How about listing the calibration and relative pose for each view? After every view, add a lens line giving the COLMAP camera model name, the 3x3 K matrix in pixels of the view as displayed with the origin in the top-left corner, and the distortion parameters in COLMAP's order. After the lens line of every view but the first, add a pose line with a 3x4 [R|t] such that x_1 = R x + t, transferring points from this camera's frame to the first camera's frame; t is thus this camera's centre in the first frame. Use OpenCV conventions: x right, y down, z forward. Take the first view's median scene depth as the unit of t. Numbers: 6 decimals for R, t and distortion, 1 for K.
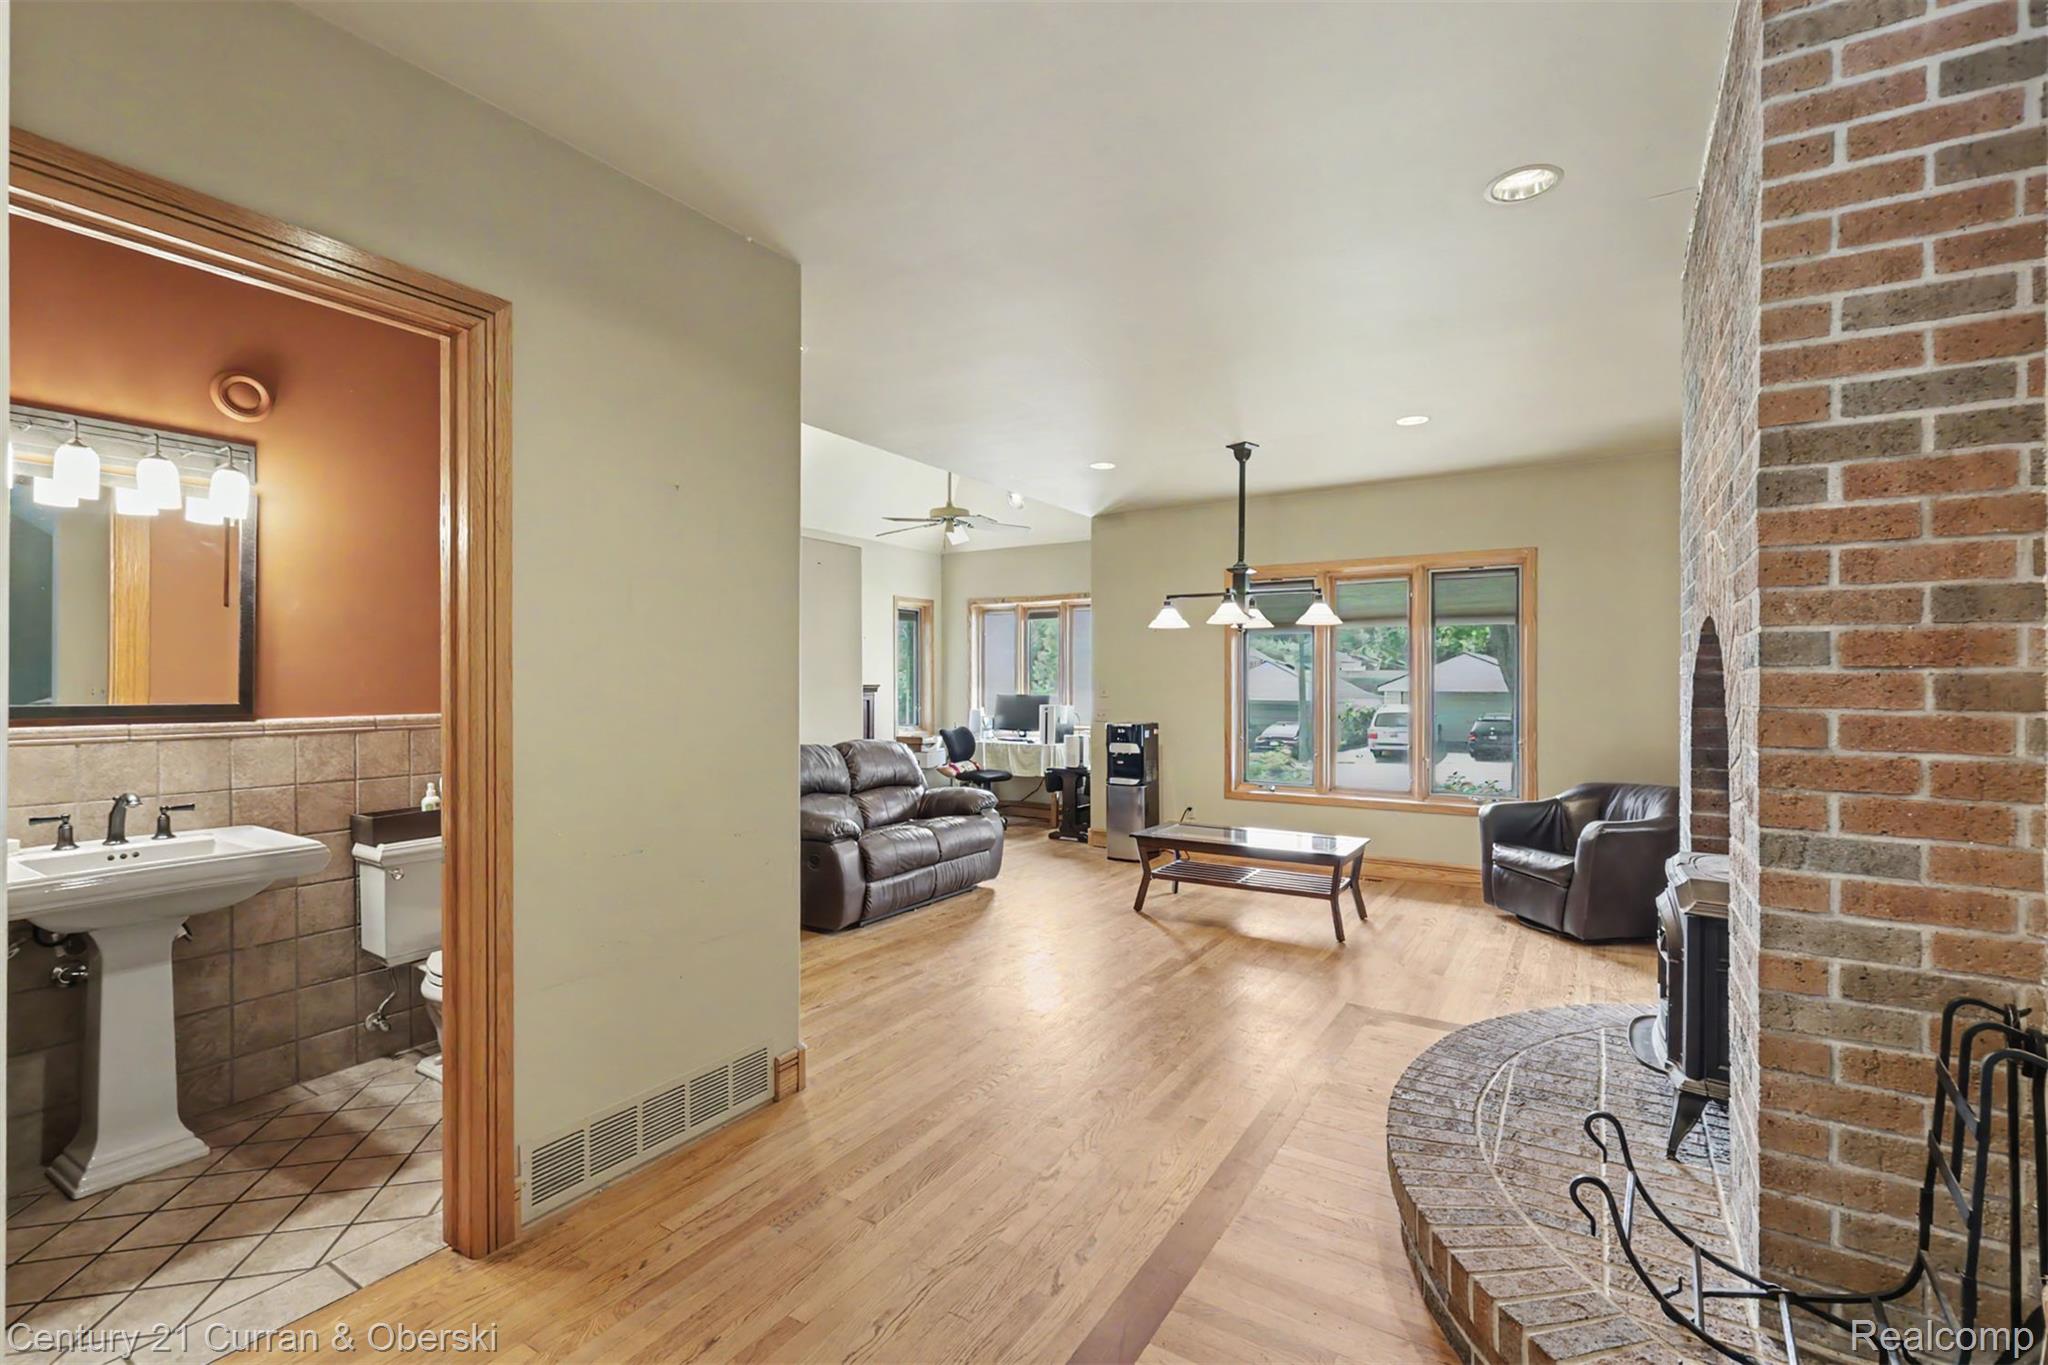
lens RADIAL K [[900.6, 0, 1024.0], [0, 900.6, 682.5], [0, 0, 1]] dist [0.000864, 0.000163]
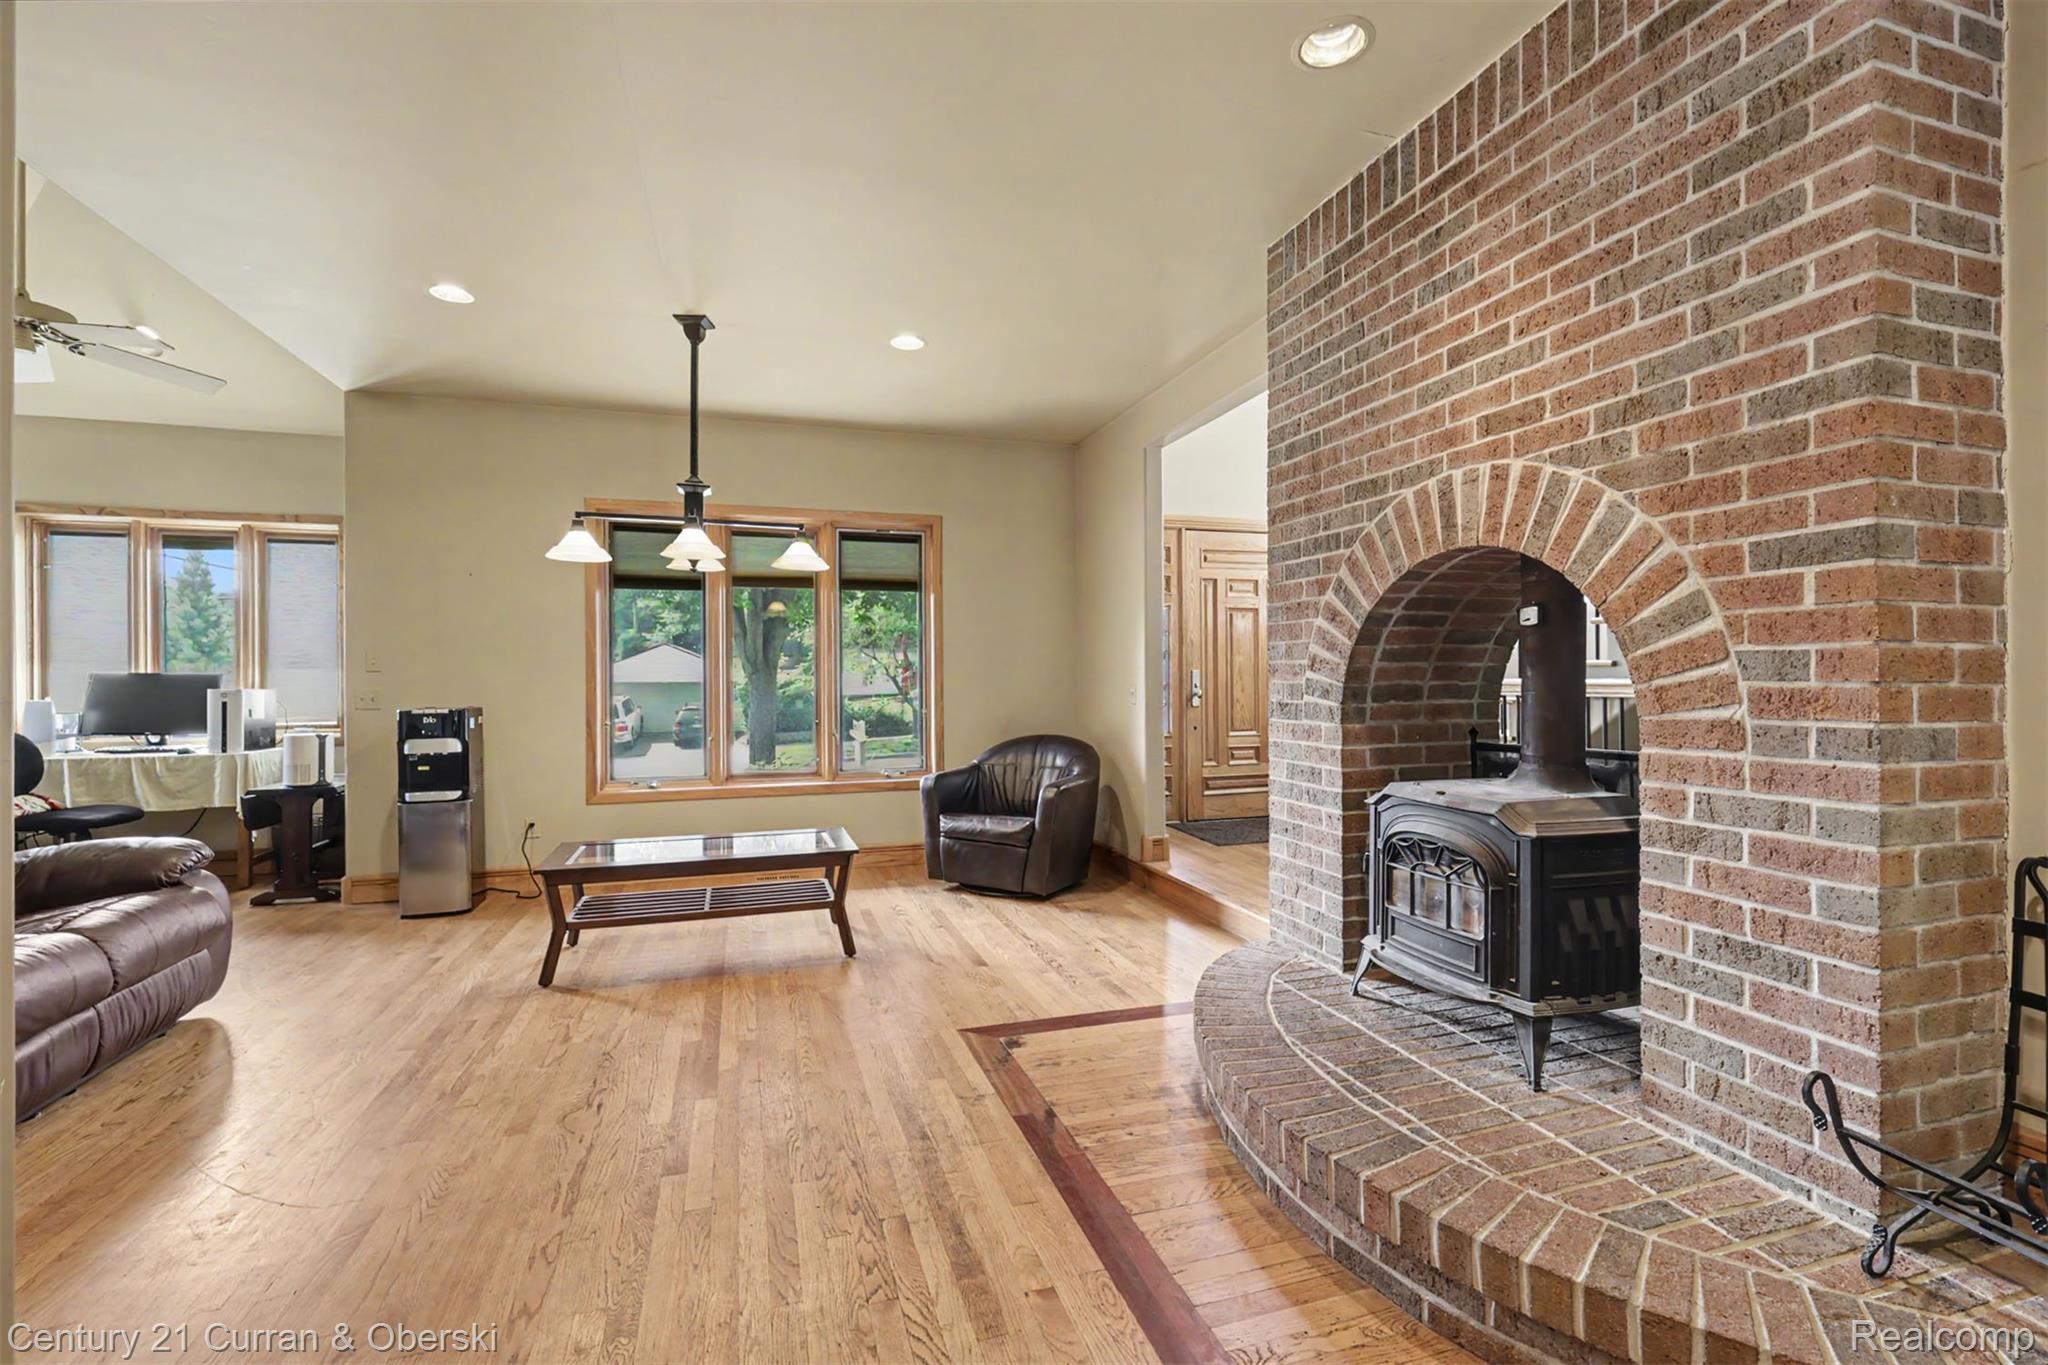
lens RADIAL K [[891.9, 0, 1033.6], [0, 891.9, 672.9], [0, 0, 1]] dist [0.000969, 0.000015]
pose [[0.638507, -0.000814, 0.769616, -0.133243], [0.004838, 0.999984, -0.002956, 0.027629], [-0.769601, 0.005611, 0.638501, 0.286486]]
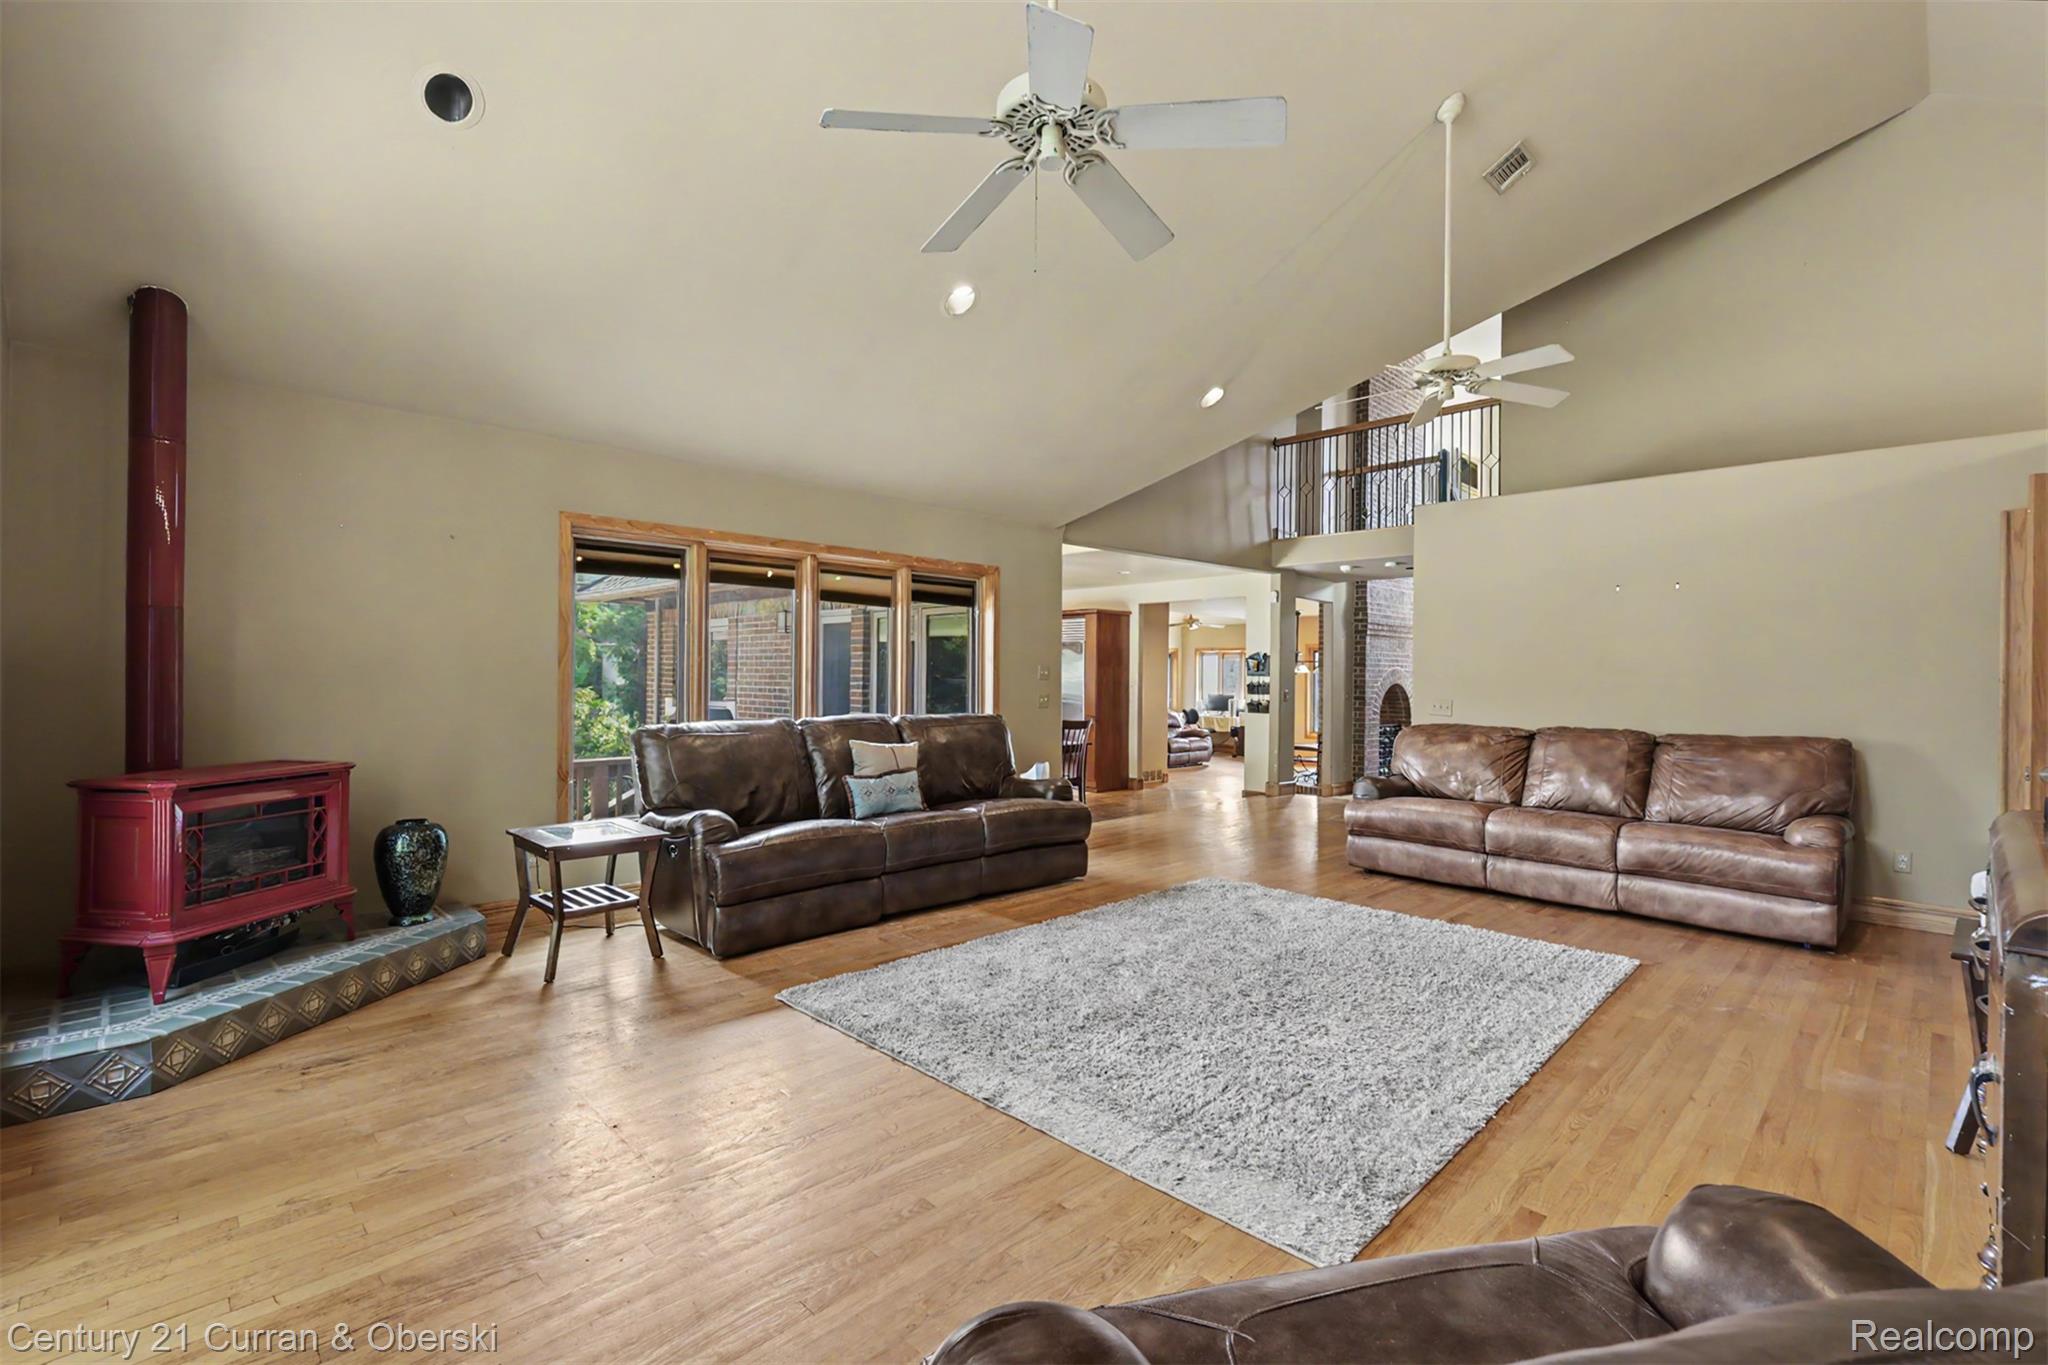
lens RADIAL K [[900.6, 0, 1024.0], [0, 900.6, 682.5], [0, 0, 1]] dist [0.000864, 0.000163]
pose [[0.975520, 0.003963, -0.219873, 0.019995], [-0.002760, 0.999979, 0.005782, -0.039462], [0.219891, -0.005033, 0.975511, -1.829588]]
